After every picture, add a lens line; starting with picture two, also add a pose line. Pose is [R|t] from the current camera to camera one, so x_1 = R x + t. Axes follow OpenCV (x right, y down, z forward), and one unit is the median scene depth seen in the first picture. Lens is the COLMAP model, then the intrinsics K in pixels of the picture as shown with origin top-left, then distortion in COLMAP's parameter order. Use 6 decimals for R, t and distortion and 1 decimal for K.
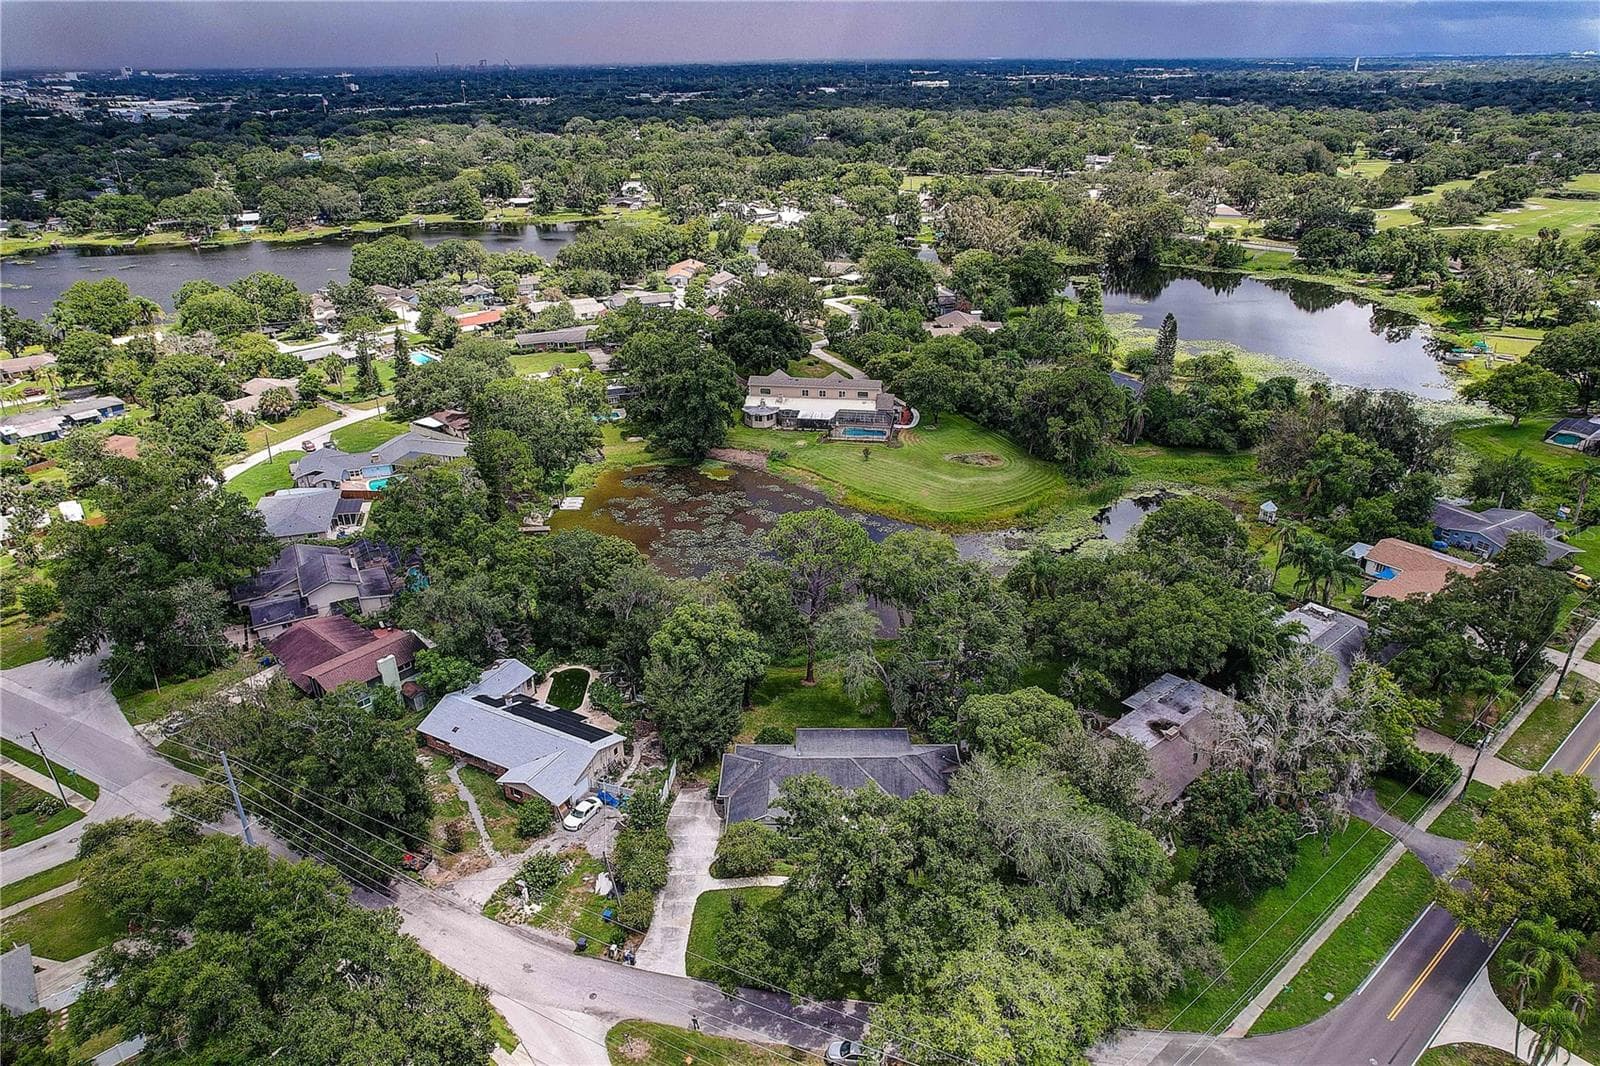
lens RADIAL K [[1015.9, 0, 800.0], [0, 1015.9, 533.0], [0, 0, 1]] dist [-0.004460, -0.001504]
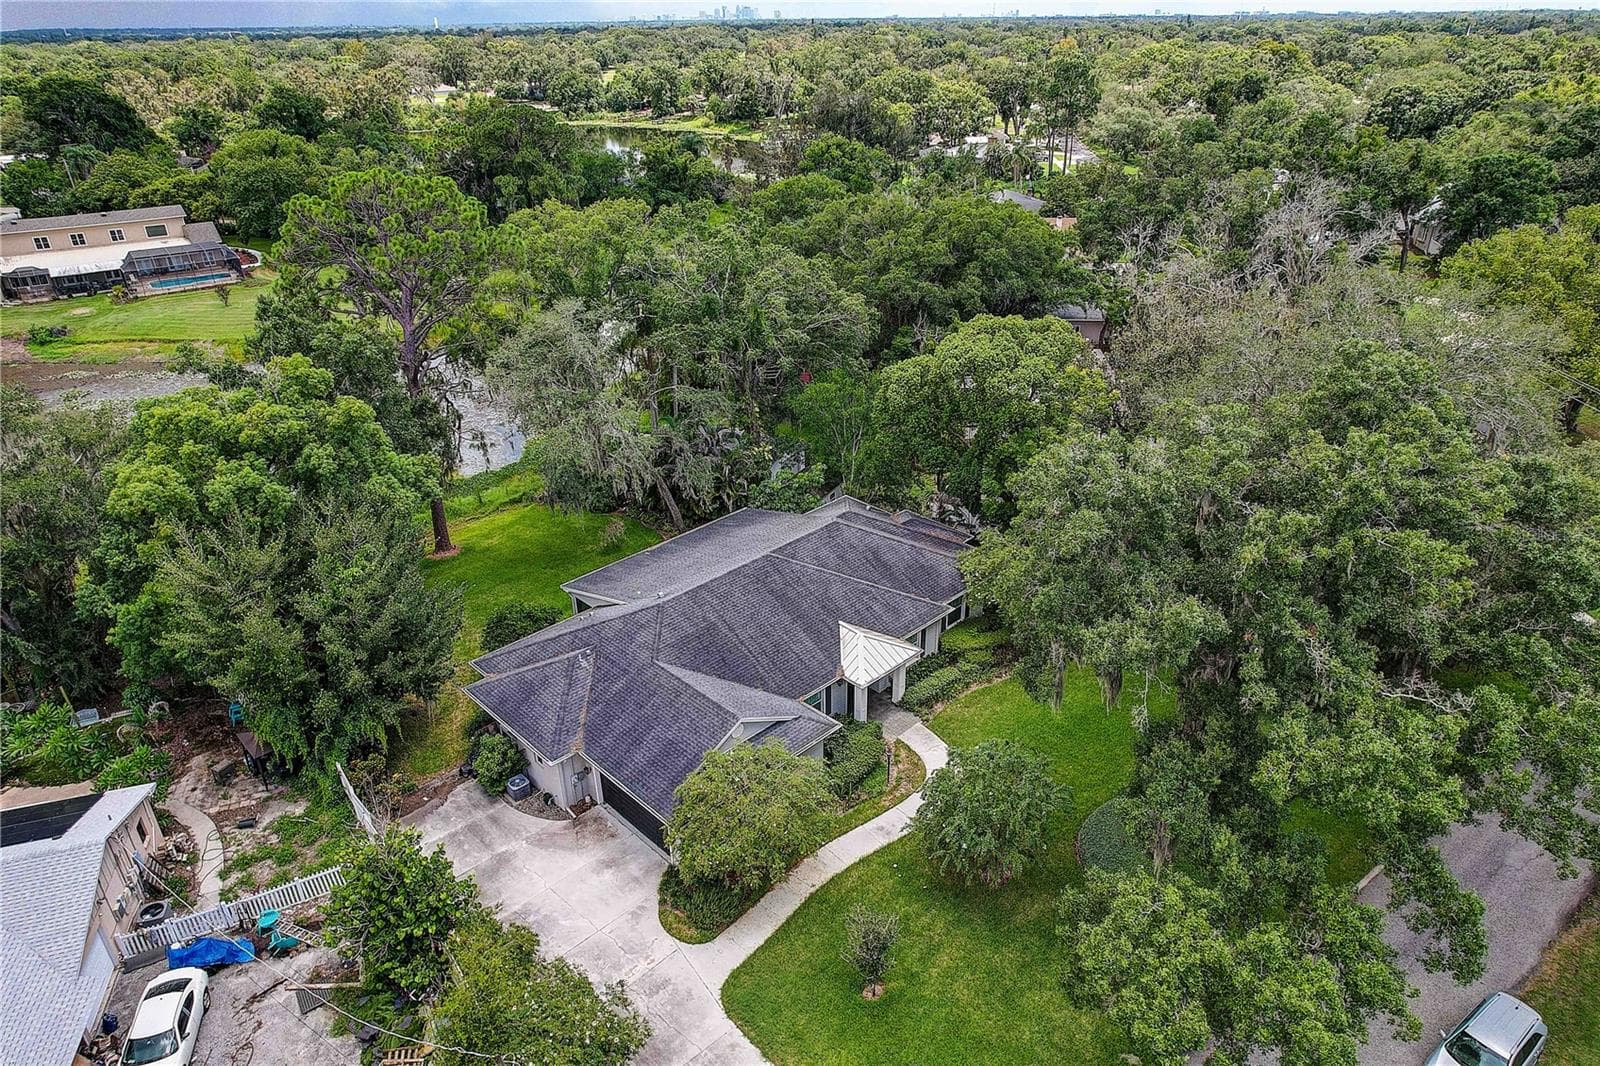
lens RADIAL K [[1015.9, 0, 800.0], [0, 1015.9, 533.0], [0, 0, 1]] dist [-0.004460, -0.001504]
pose [[0.709802, -0.323997, 0.625465, -0.204999], [0.309519, 0.941083, 0.136236, 0.145205], [-0.632755, 0.096893, 0.768266, 0.600504]]
